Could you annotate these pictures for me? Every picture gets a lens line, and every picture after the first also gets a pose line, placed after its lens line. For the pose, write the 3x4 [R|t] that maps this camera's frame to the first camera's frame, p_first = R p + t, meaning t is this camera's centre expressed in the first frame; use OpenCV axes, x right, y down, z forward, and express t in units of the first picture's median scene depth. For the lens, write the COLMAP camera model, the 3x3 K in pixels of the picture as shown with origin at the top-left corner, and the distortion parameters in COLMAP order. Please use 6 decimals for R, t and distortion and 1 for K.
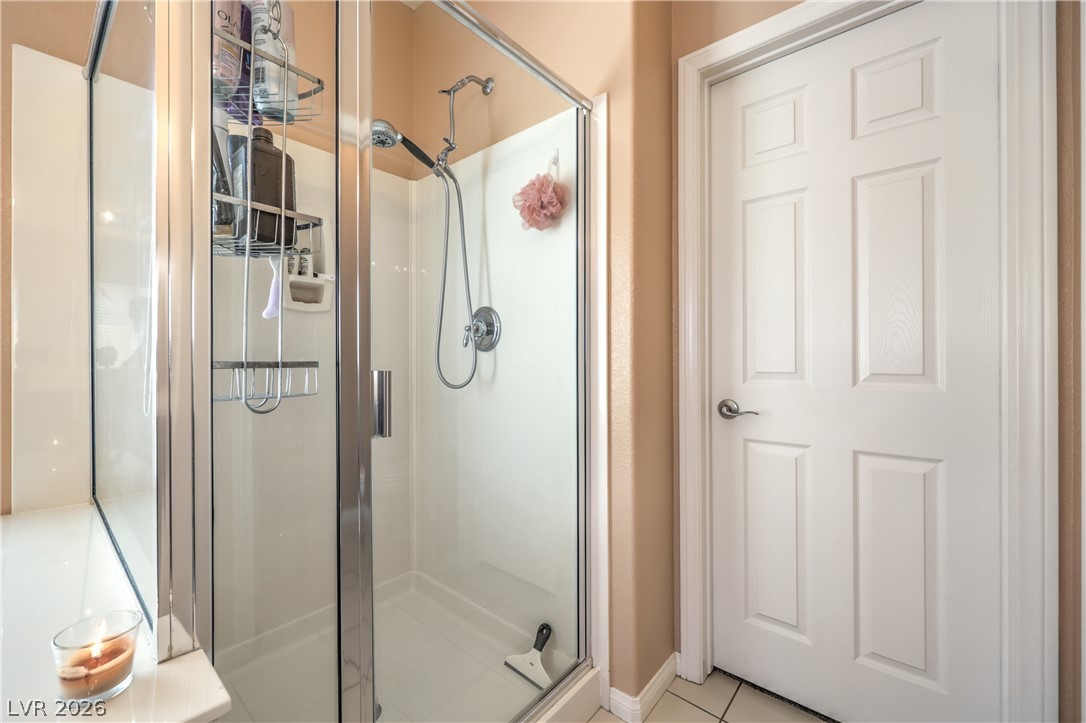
lens RADIAL K [[434.0, 0, 540.9], [0, 434.0, 358.0], [0, 0, 1]] dist [-0.001617, 0.000143]
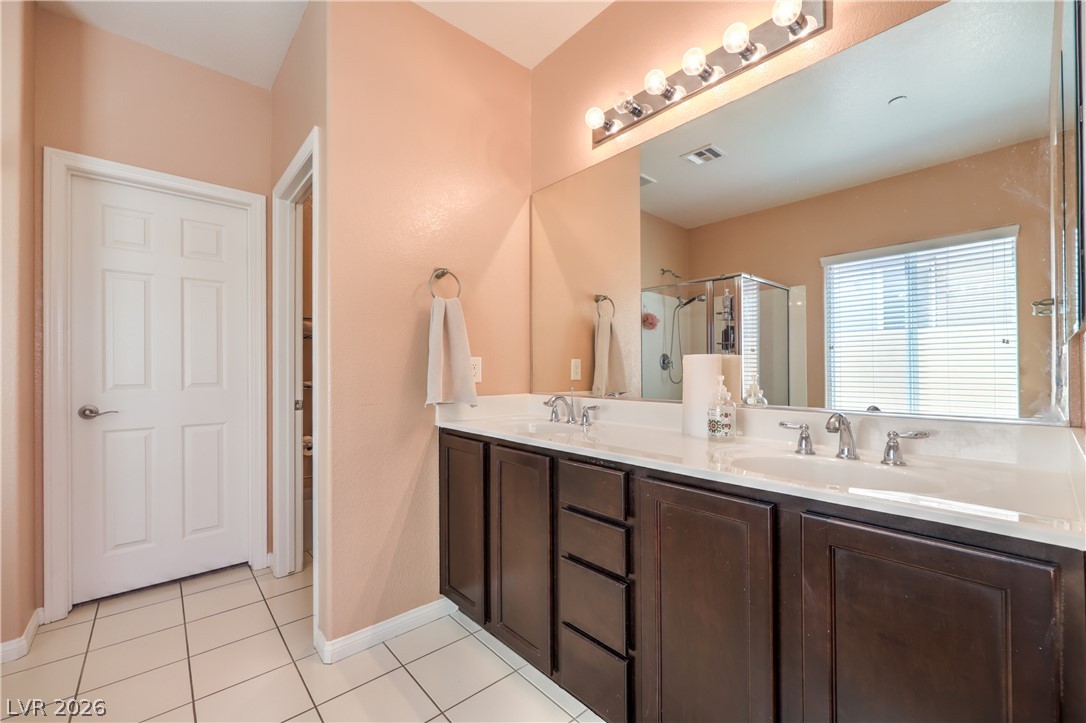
lens RADIAL K [[441.1, 0, 543.9], [0, 441.1, 368.9], [0, 0, 1]] dist [-0.001974, -0.000339]
pose [[0.137765, 0.008539, 0.990428, -0.836877], [0.008849, 0.999912, -0.009852, 0.004849], [-0.990425, 0.010122, 0.137678, -0.709578]]
